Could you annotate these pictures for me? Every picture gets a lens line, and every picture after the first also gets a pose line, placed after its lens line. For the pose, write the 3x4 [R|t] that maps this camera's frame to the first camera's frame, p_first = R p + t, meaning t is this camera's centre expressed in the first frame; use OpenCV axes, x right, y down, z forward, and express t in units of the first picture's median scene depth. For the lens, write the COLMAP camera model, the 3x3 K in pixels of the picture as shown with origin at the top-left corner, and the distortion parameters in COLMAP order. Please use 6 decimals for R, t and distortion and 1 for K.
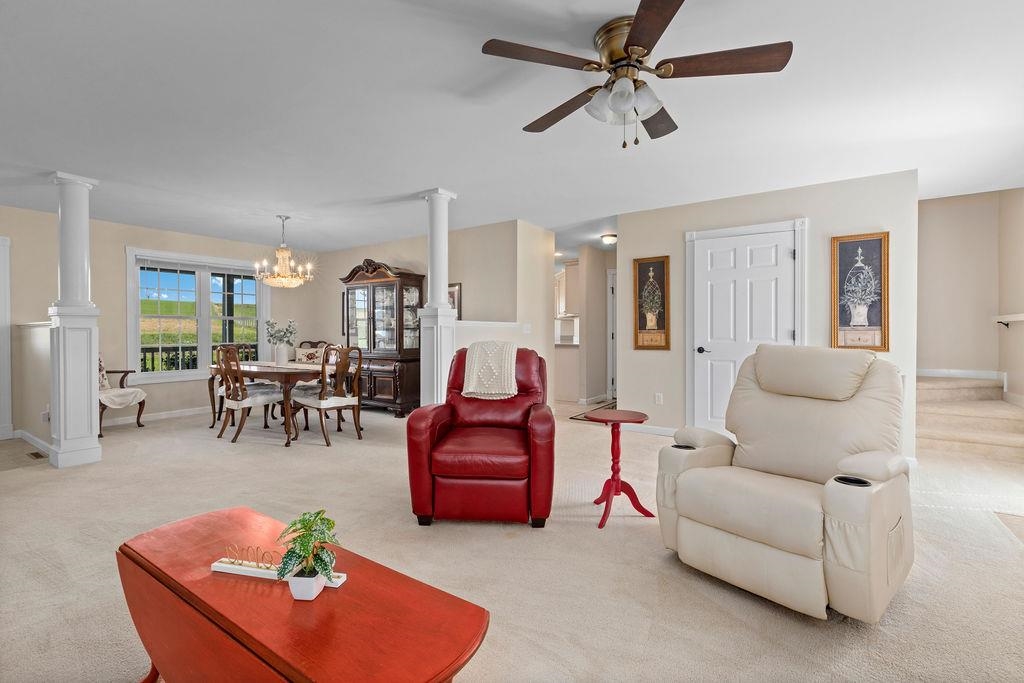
lens RADIAL K [[466.3, 0, 511.5], [0, 466.3, 336.8], [0, 0, 1]] dist [0.009512, 0.000106]
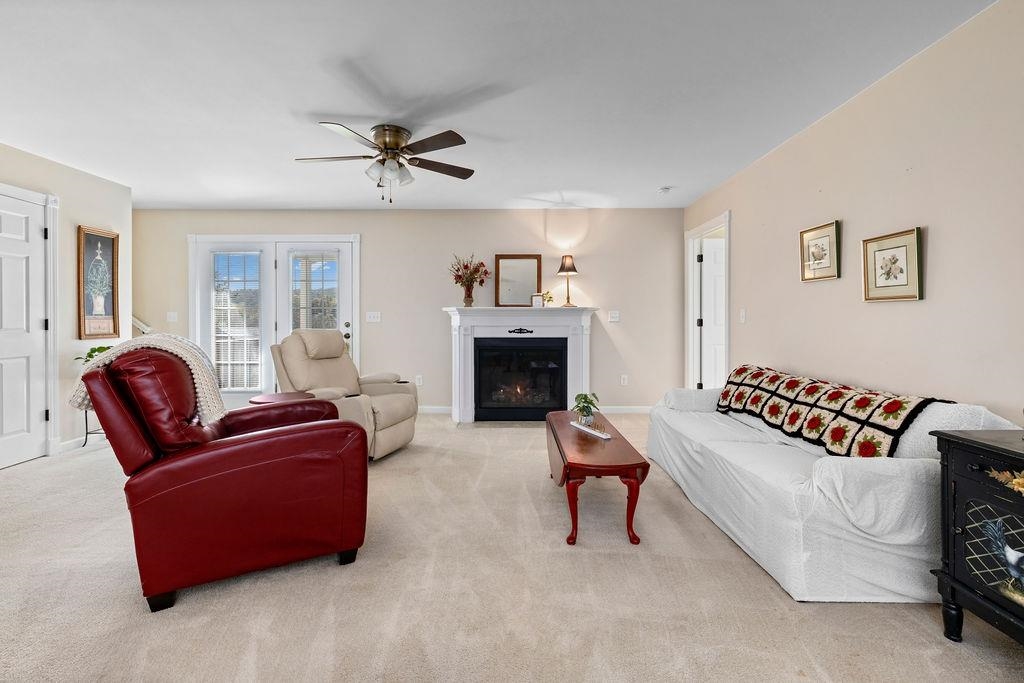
lens RADIAL K [[466.3, 0, 519.0], [0, 466.3, 318.3], [0, 0, 1]] dist [0.009512, 0.000106]
pose [[-0.590353, 0.005953, 0.807123, -0.642321], [0.011746, 0.999930, 0.001216, -0.005118], [-0.807060, 0.010199, -0.590382, 0.798418]]
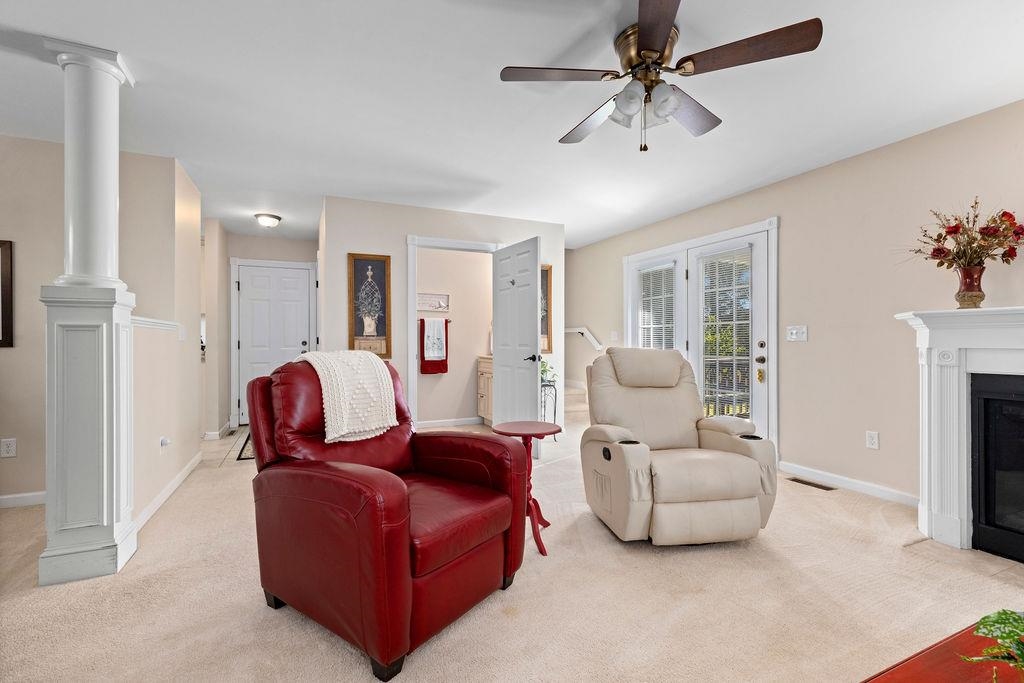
lens RADIAL K [[466.3, 0, 512.7], [0, 466.3, 339.6], [0, 0, 1]] dist [0.009512, 0.000106]
pose [[0.495821, 0.003026, 0.868419, -0.389108], [0.010843, 0.999894, -0.009674, 0.002915], [-0.868357, 0.014213, 0.495736, 0.382493]]
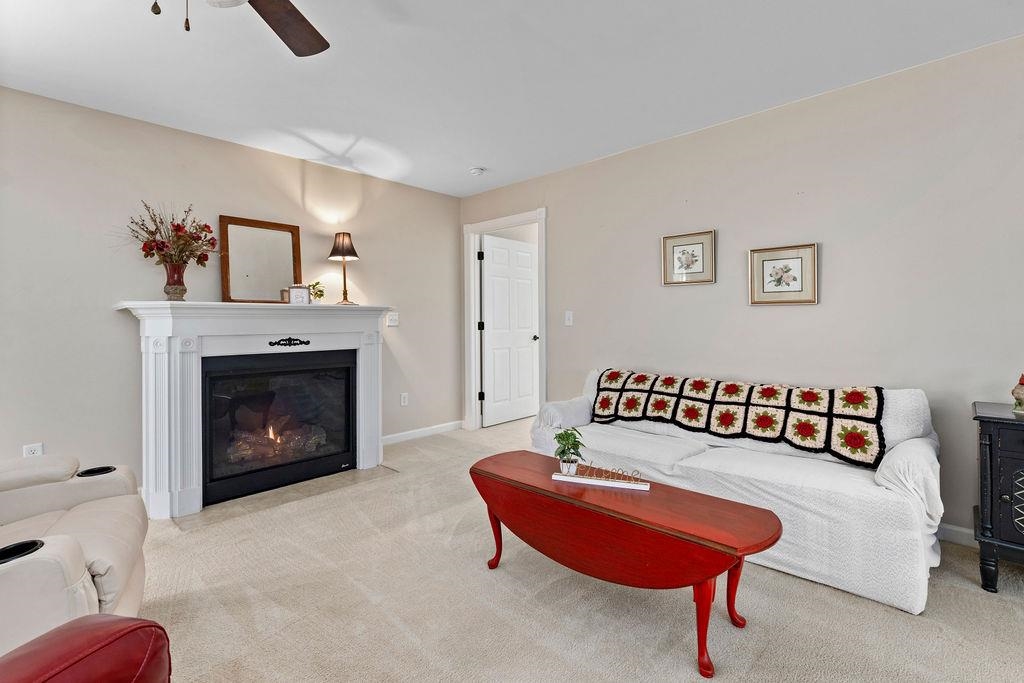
lens RADIAL K [[466.3, 0, 515.1], [0, 466.3, 319.9], [0, 0, 1]] dist [0.009512, 0.000106]
pose [[-0.992005, 0.010700, 0.125747, -0.132933], [0.011483, 0.999919, 0.005500, -0.006844], [-0.125678, 0.006900, -0.992047, 0.793019]]
